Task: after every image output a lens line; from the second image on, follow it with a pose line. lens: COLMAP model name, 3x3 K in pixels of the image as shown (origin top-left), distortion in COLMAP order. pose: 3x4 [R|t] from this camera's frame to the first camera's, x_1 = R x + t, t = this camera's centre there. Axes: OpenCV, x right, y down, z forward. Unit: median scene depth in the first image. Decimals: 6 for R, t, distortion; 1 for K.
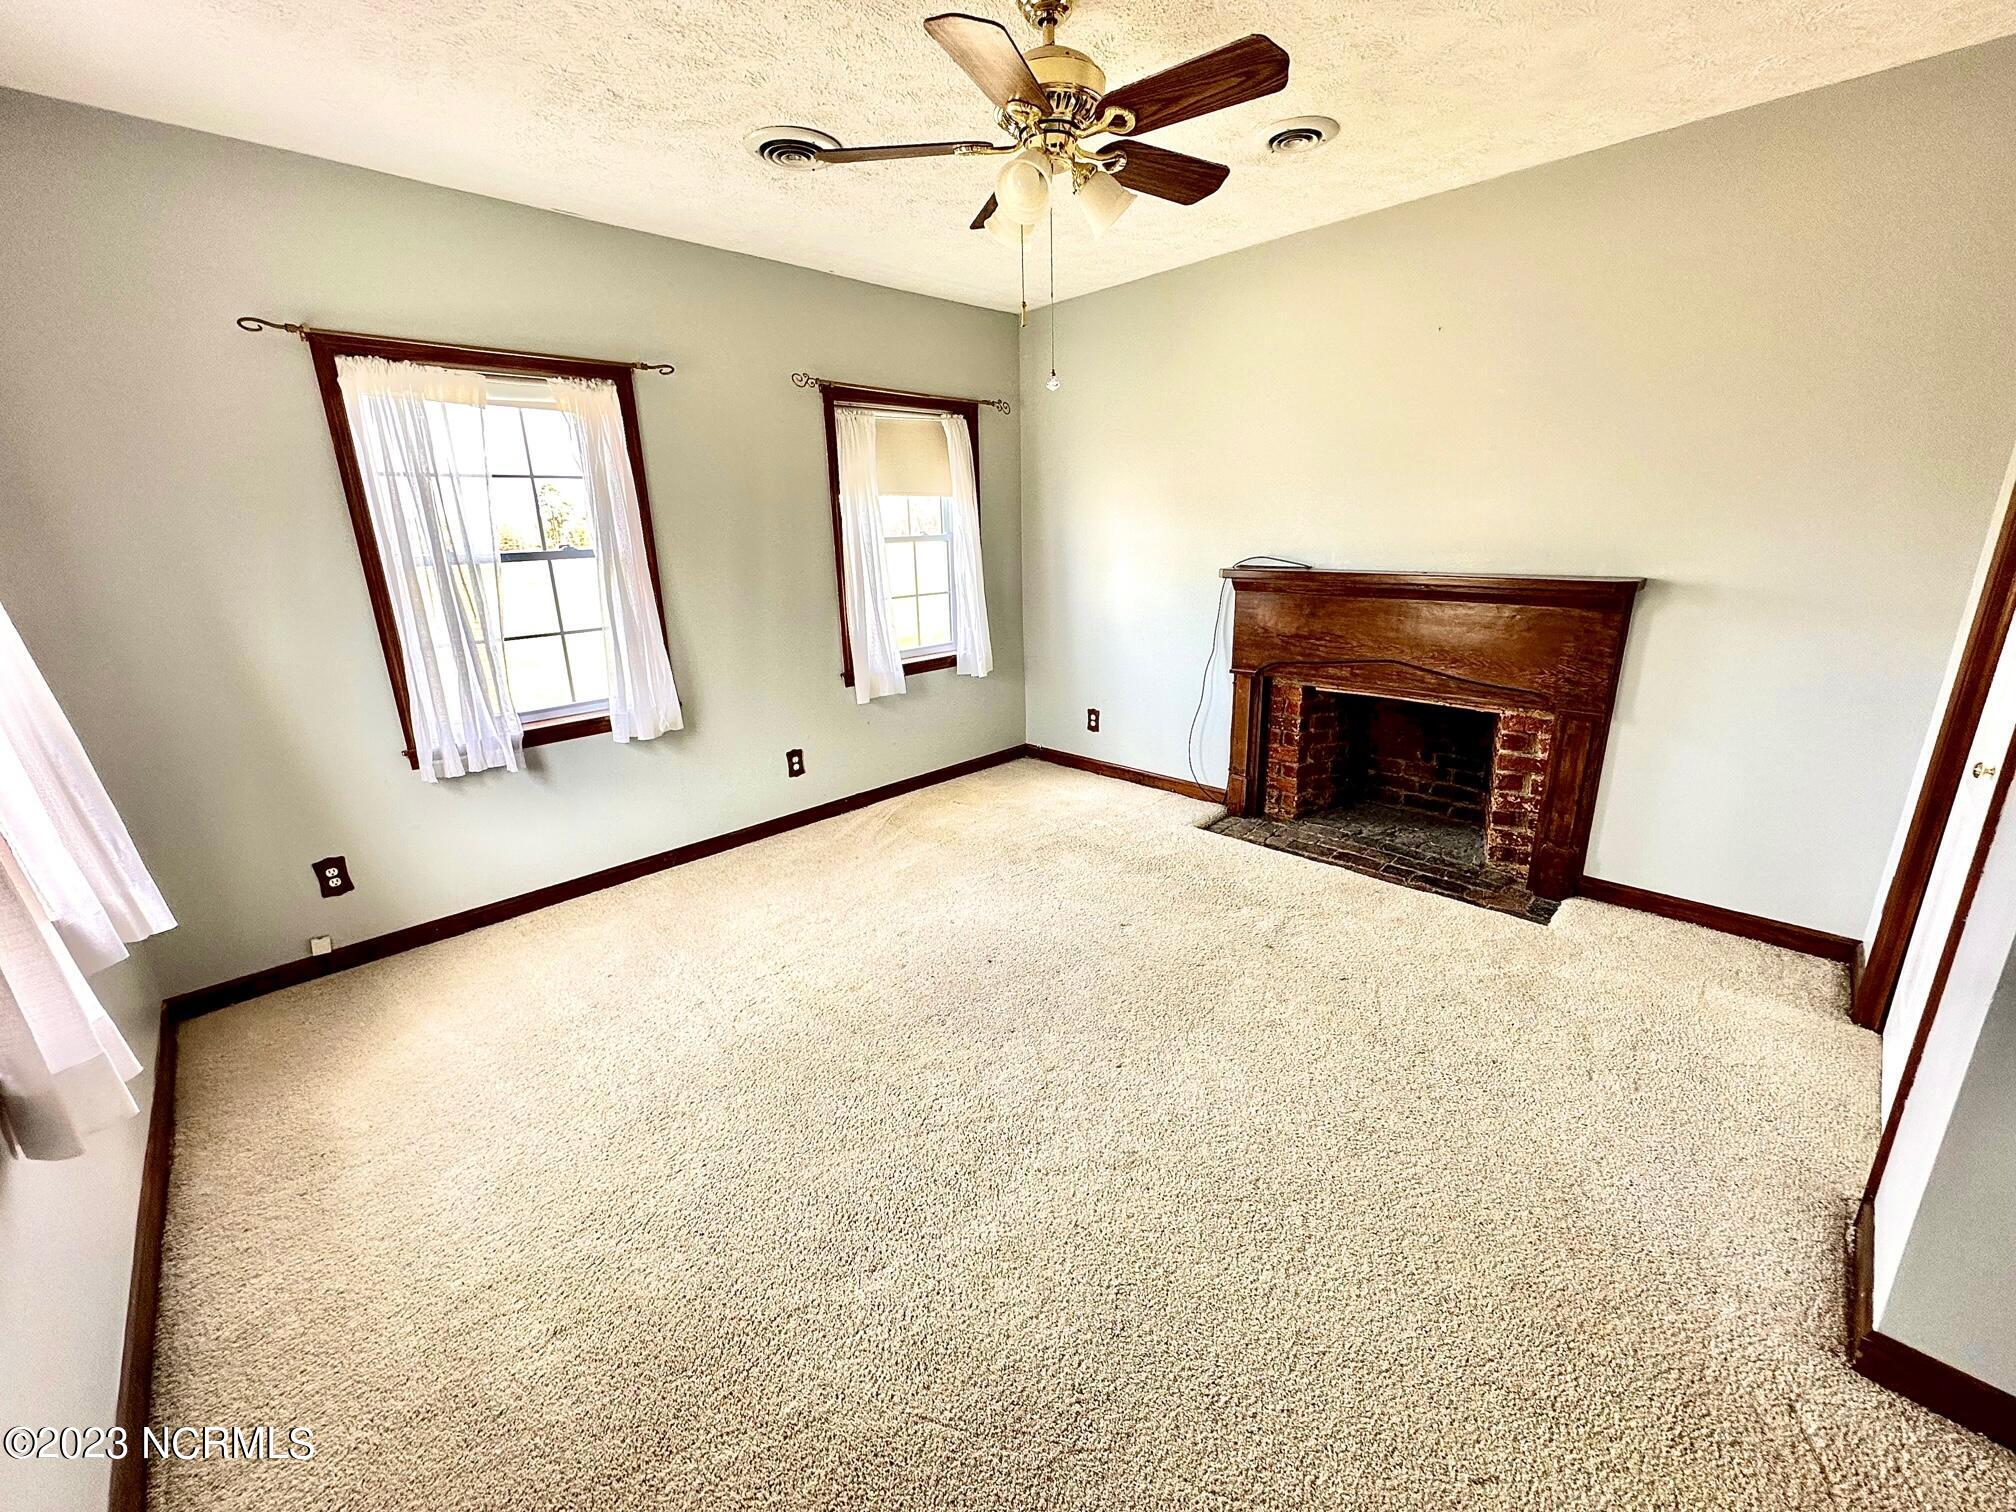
lens RADIAL K [[802.0, 0, 1004.1], [0, 802.0, 755.4], [0, 0, 1]] dist [-0.002643, 0.000789]
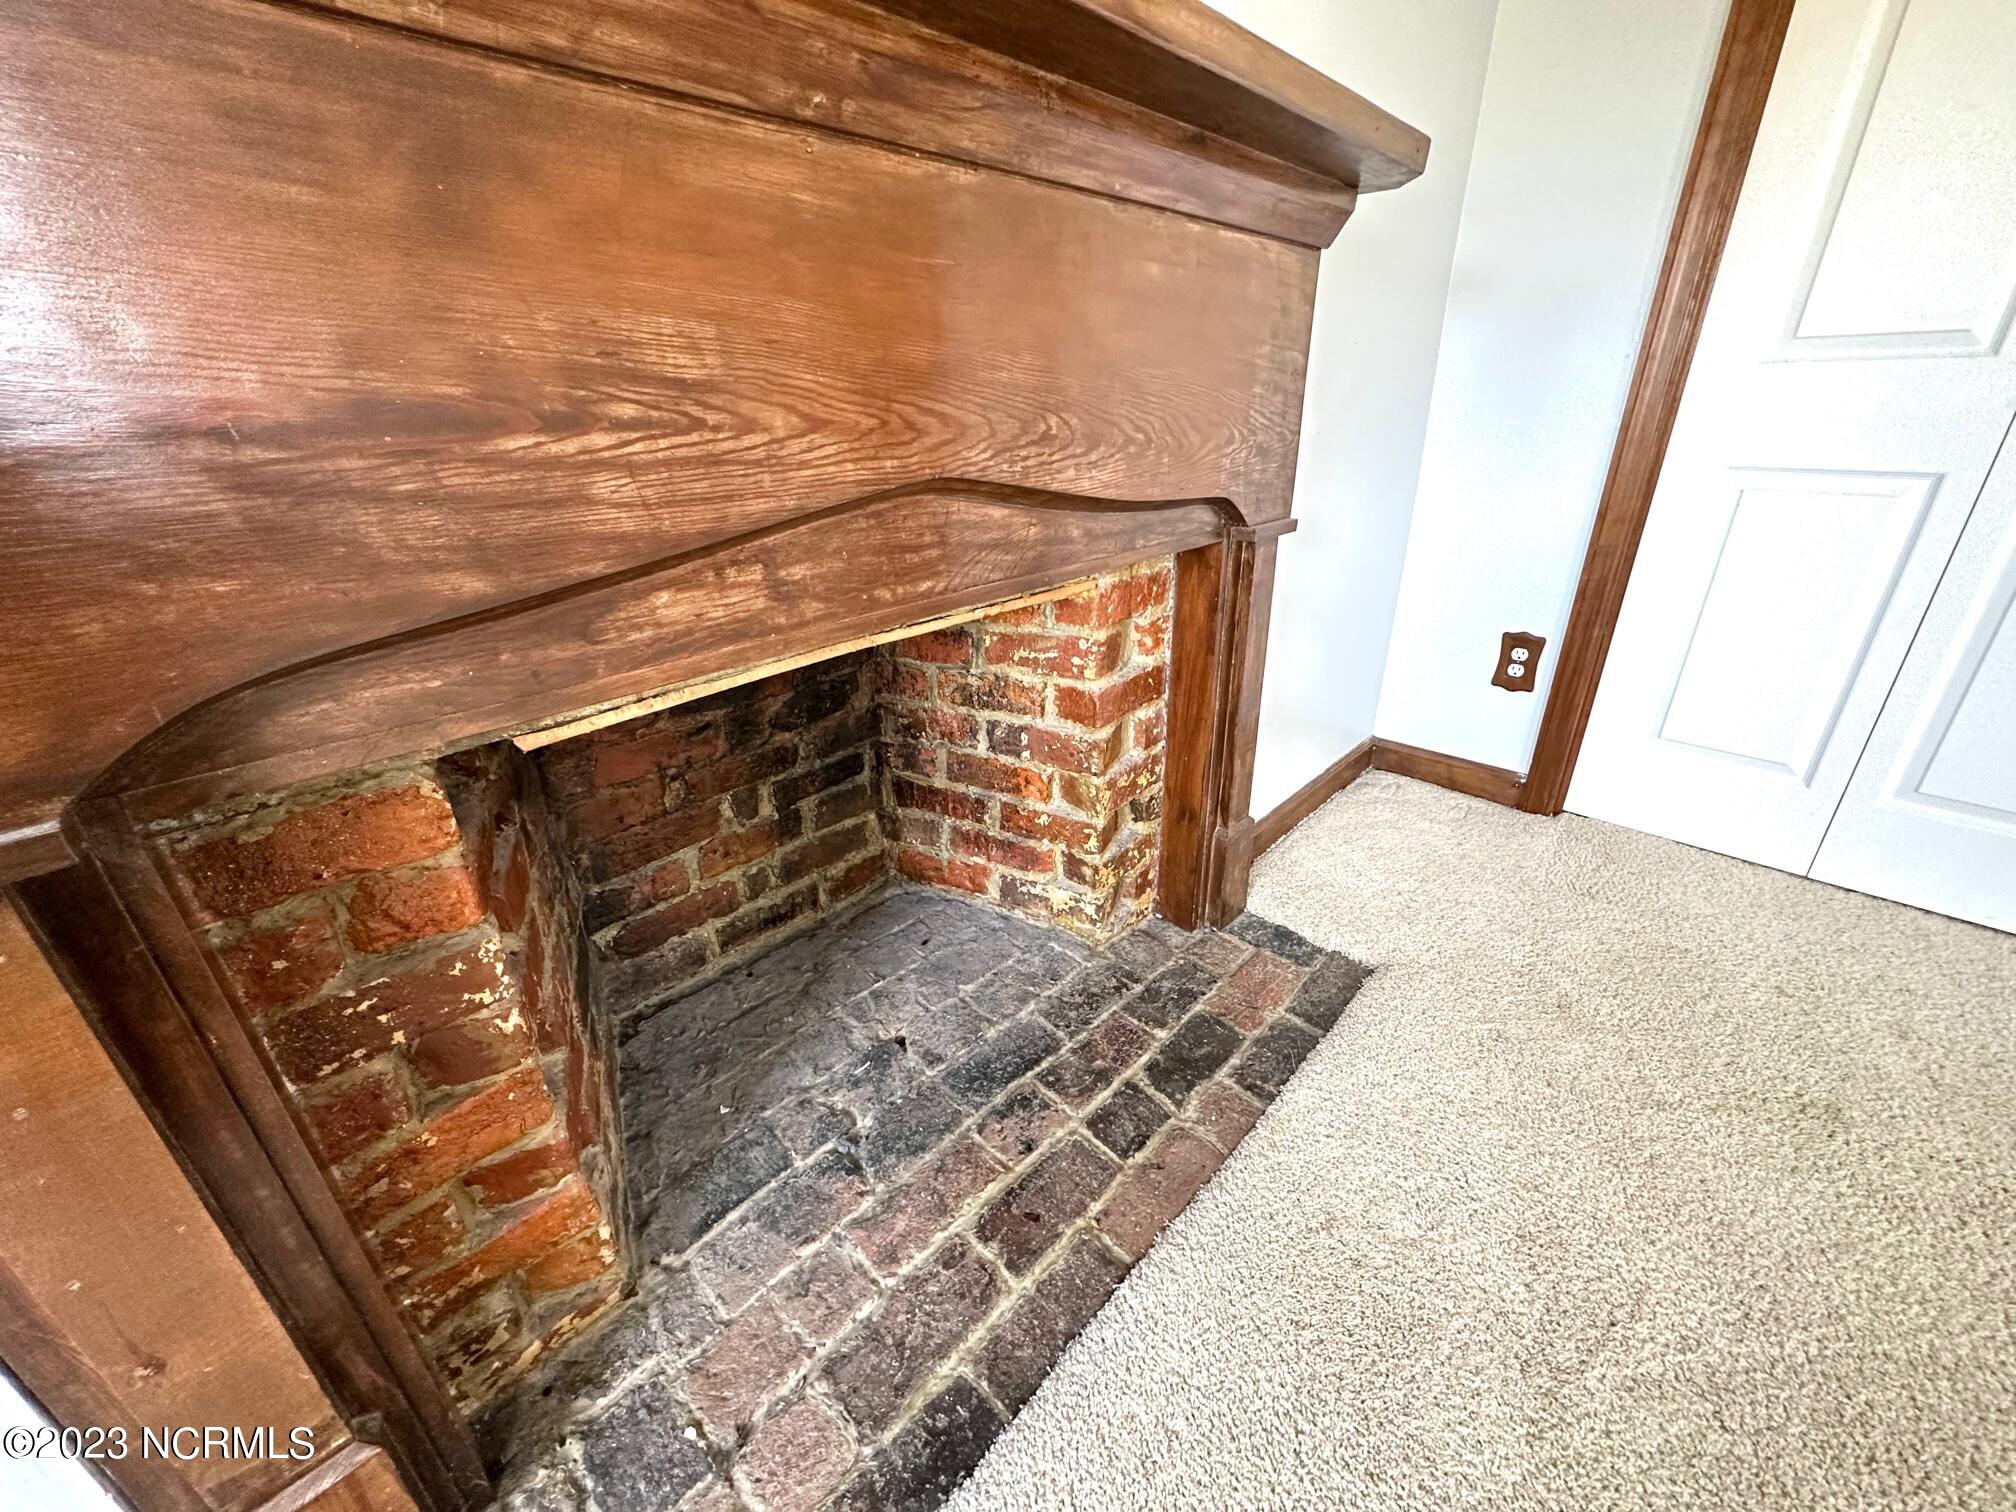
lens RADIAL K [[802.0, 0, 1008.1], [0, 802.0, 757.5], [0, 0, 1]] dist [-0.002643, 0.000789]
pose [[-0.035614, -0.384737, 0.922339, 0.228483], [0.293773, 0.878117, 0.377634, -0.121979], [-0.955212, 0.284407, 0.081752, 0.923254]]
